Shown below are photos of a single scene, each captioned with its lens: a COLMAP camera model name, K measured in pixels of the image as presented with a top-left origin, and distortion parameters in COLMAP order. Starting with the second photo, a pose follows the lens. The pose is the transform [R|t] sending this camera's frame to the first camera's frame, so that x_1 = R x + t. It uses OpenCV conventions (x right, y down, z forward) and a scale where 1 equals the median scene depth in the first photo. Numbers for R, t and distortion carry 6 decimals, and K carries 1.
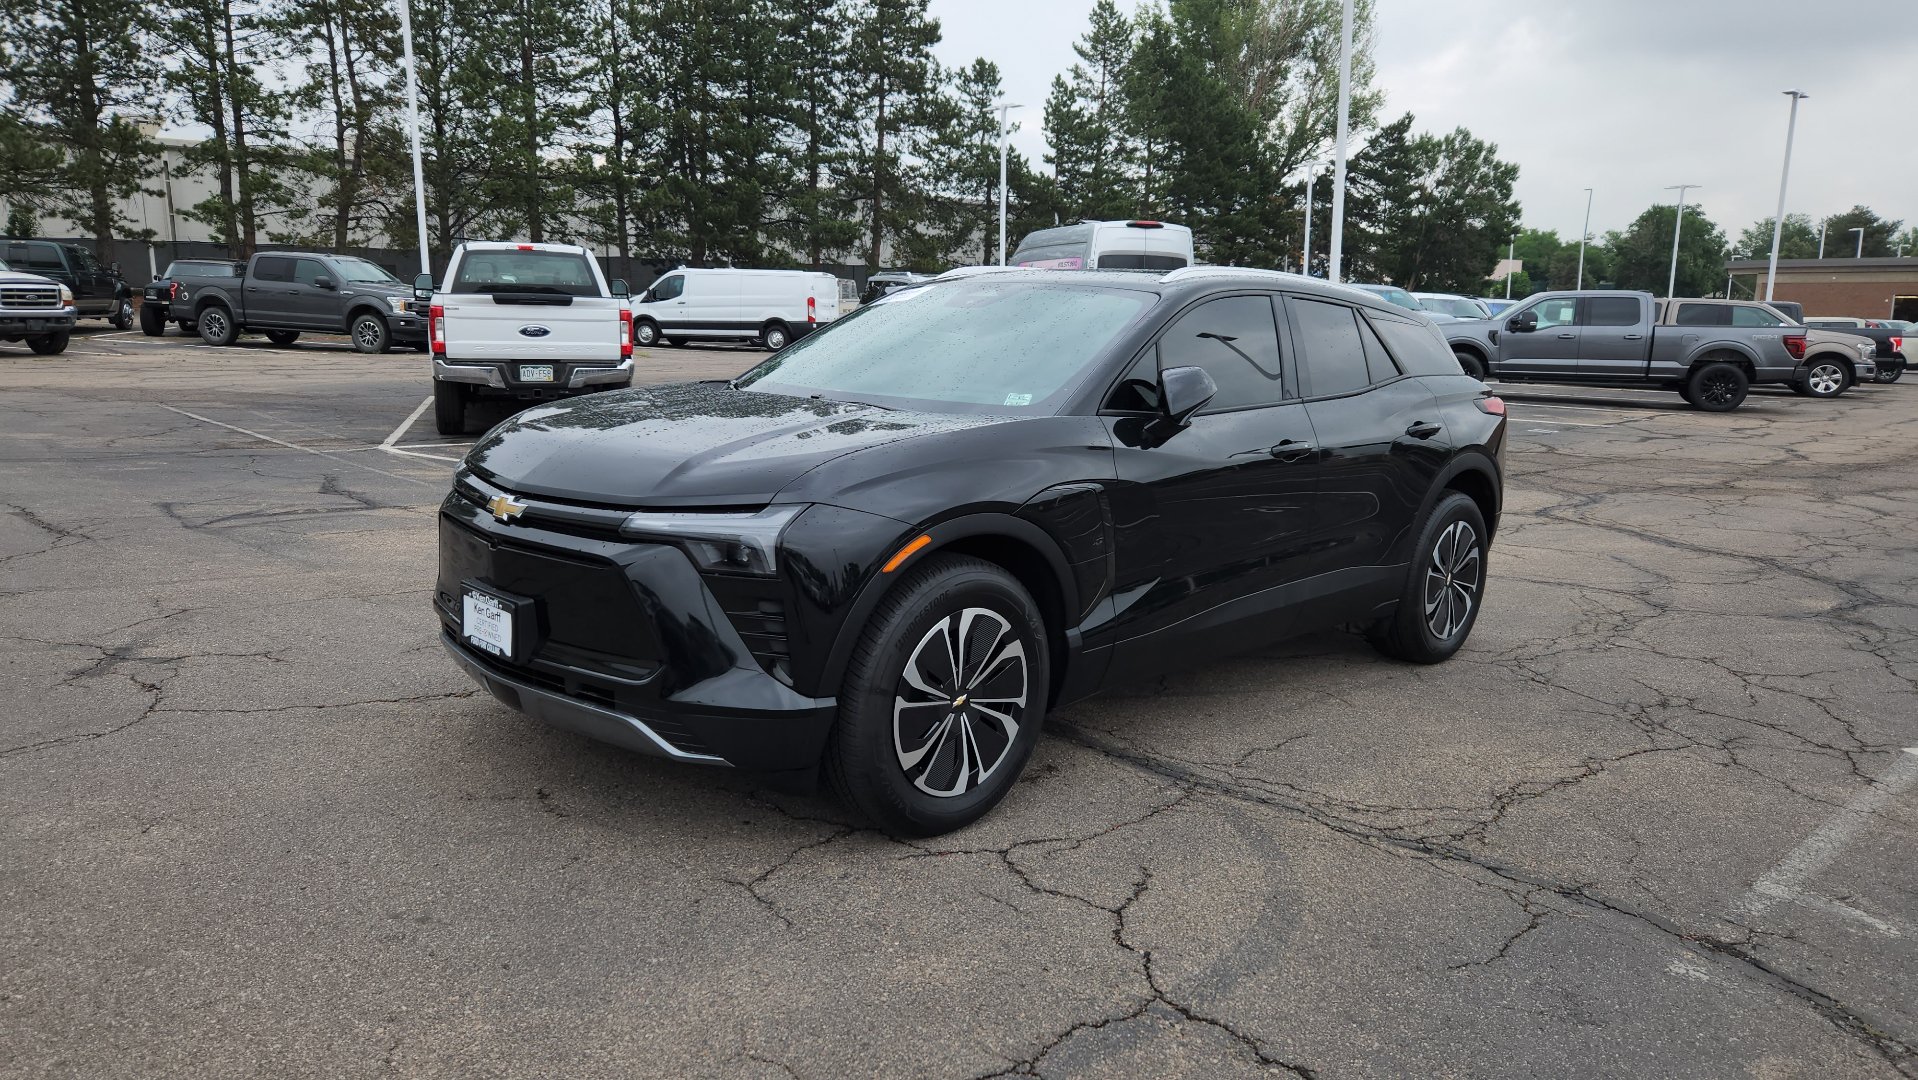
lens RADIAL K [[1279.7, 0, 940.3], [0, 1279.7, 544.1], [0, 0, 1]] dist [0.060298, -0.051161]
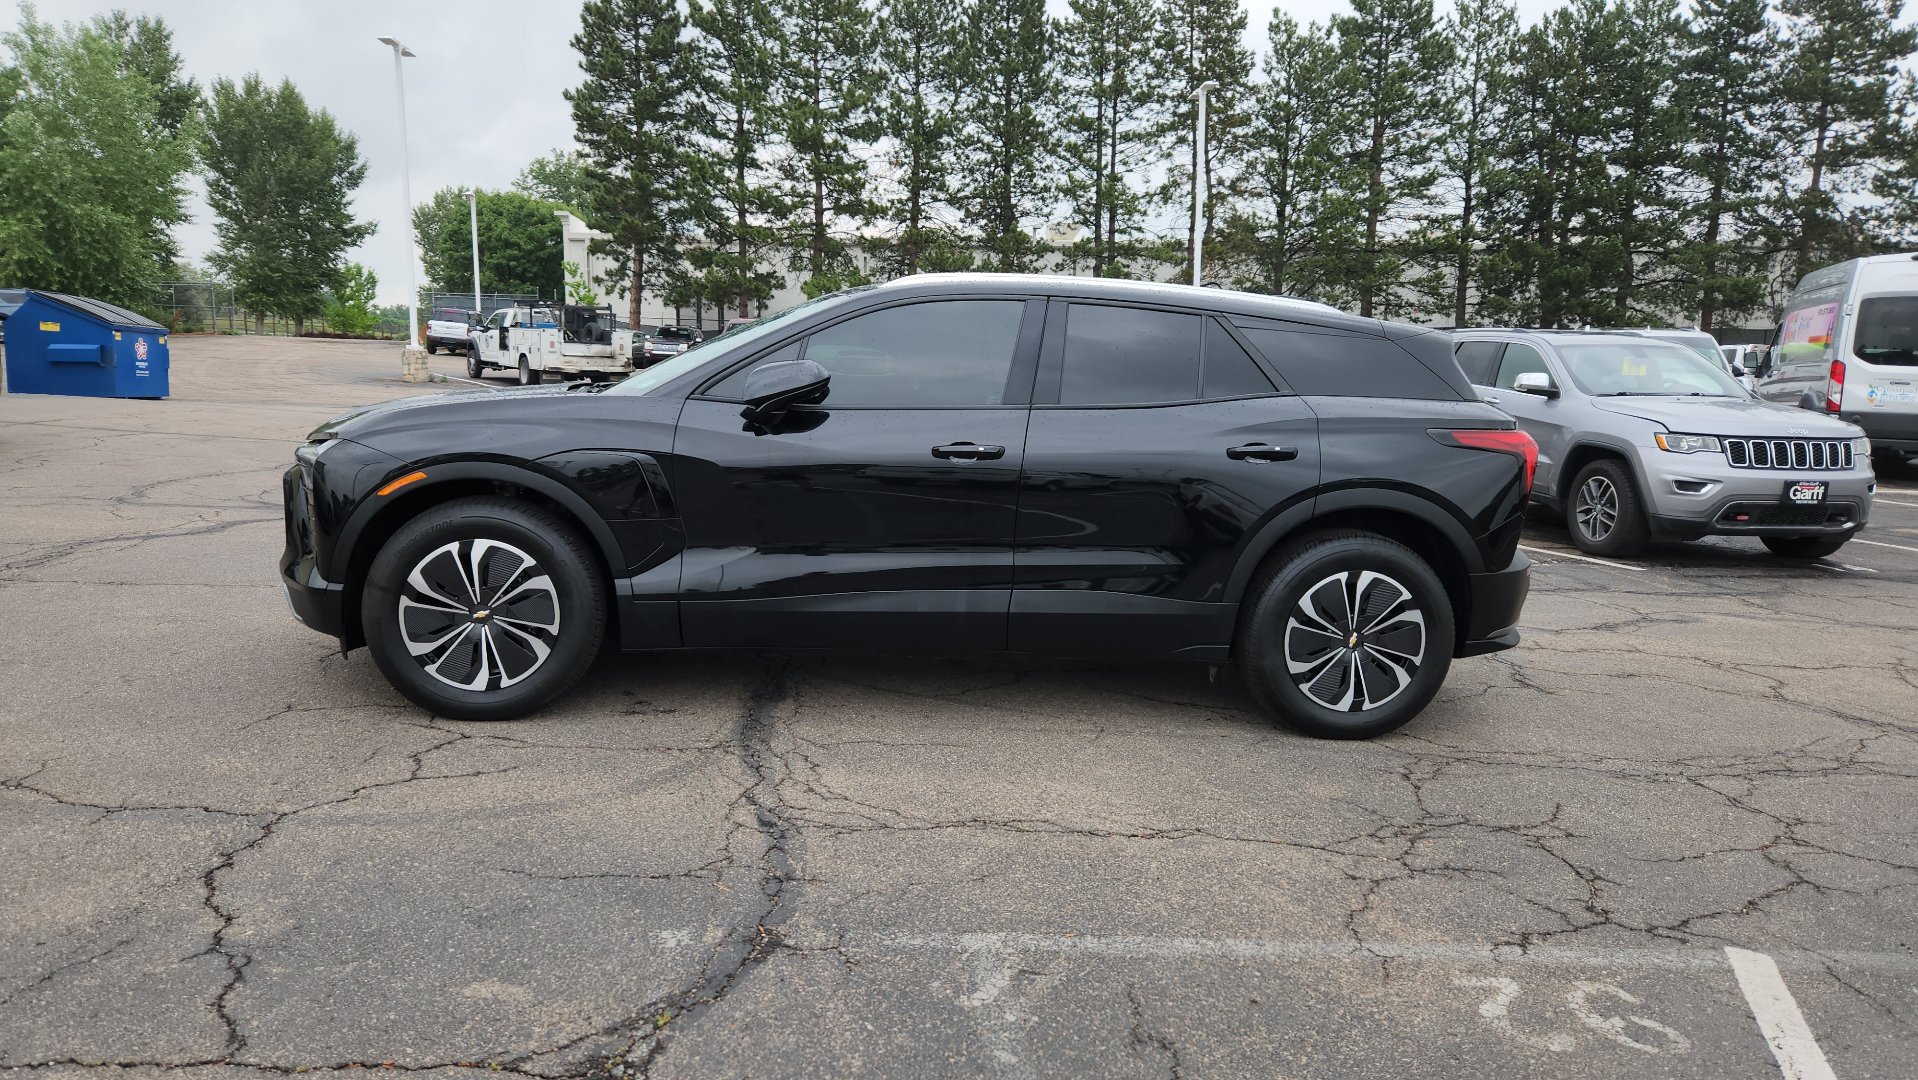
lens RADIAL K [[1276.7, 0, 920.7], [0, 1276.7, 536.7], [0, 0, 1]] dist [0.073283, -0.059457]
pose [[0.770142, 0.082952, -0.632455, 0.088691], [-0.123346, 0.992161, -0.020067, 0.001506], [0.625833, 0.093465, 0.774337, 0.022391]]
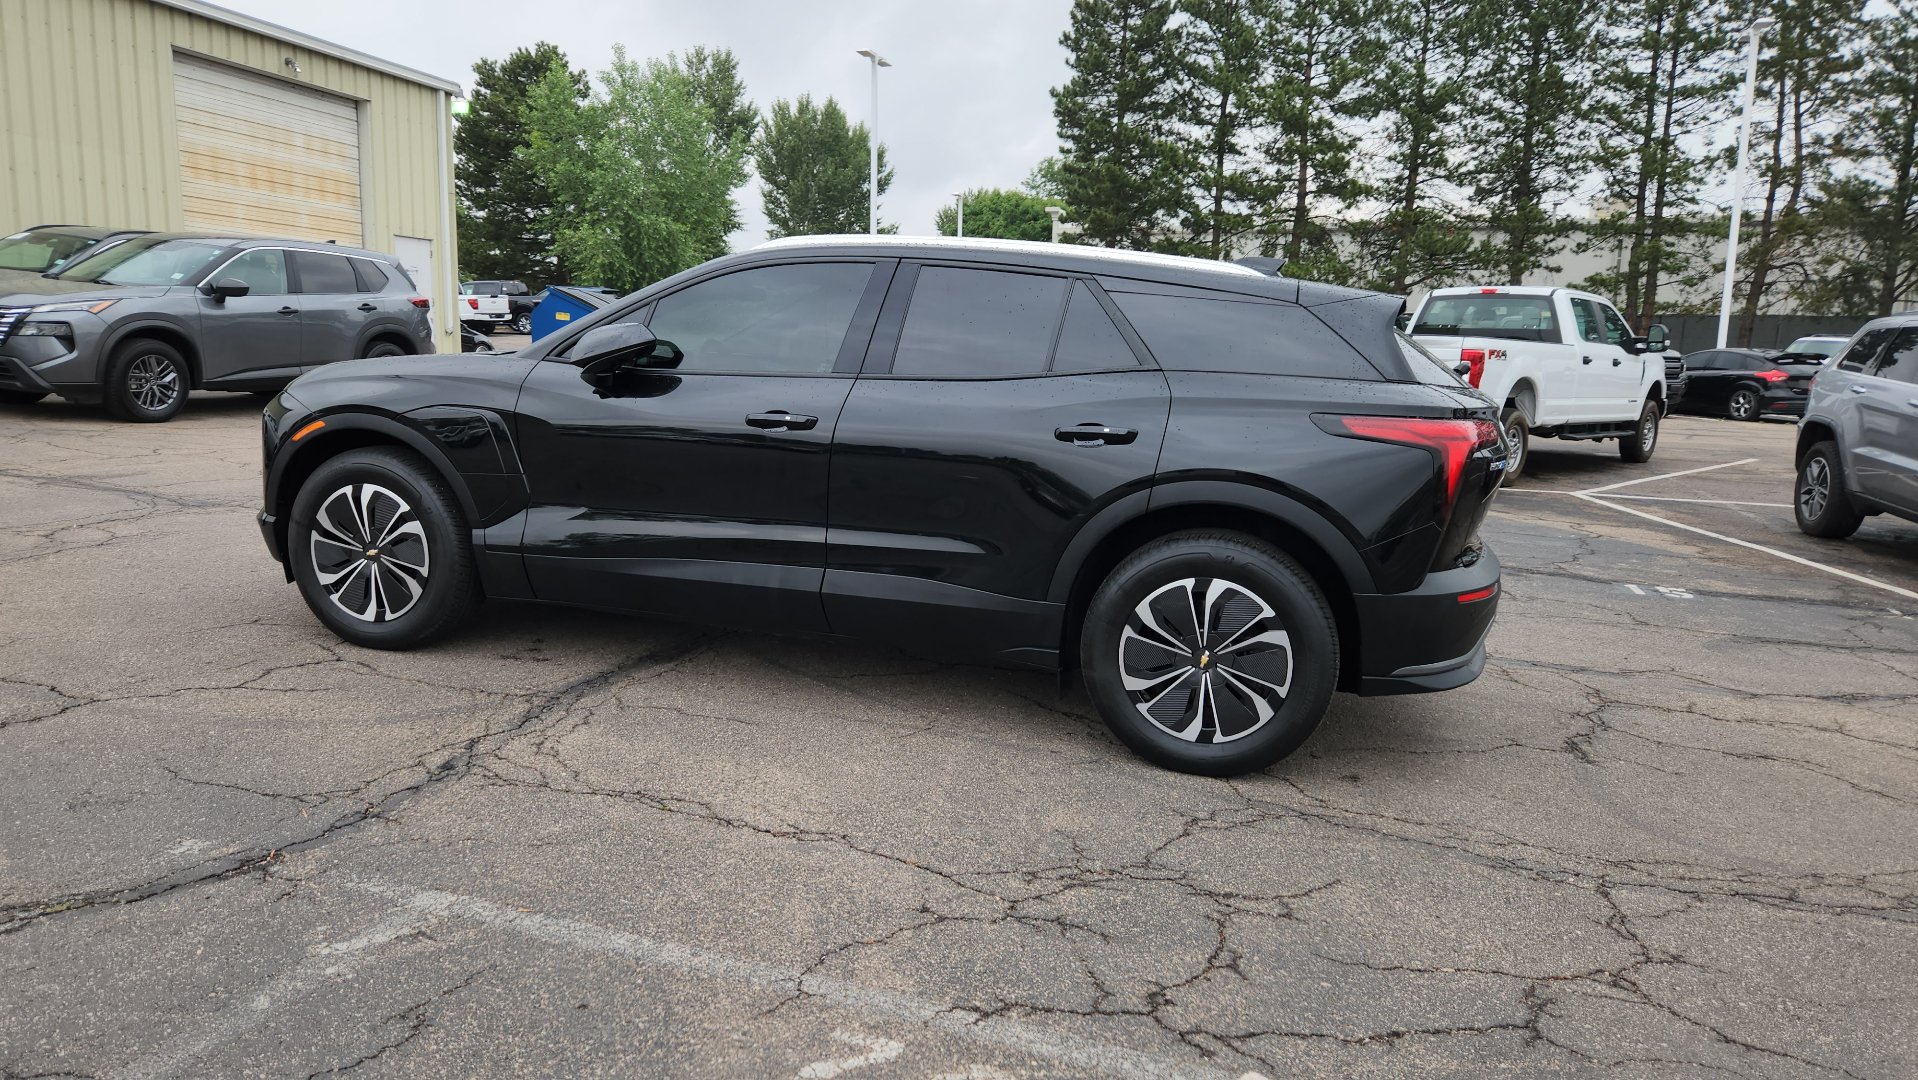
lens RADIAL K [[1278.0, 0, 922.2], [0, 1278.0, 545.7], [0, 0, 1]] dist [0.074480, -0.057299]
pose [[0.464805, 0.134637, -0.875116, 0.118237], [-0.186127, 0.981144, 0.052091, -0.005352], [0.865628, 0.138671, 0.481100, 0.065677]]
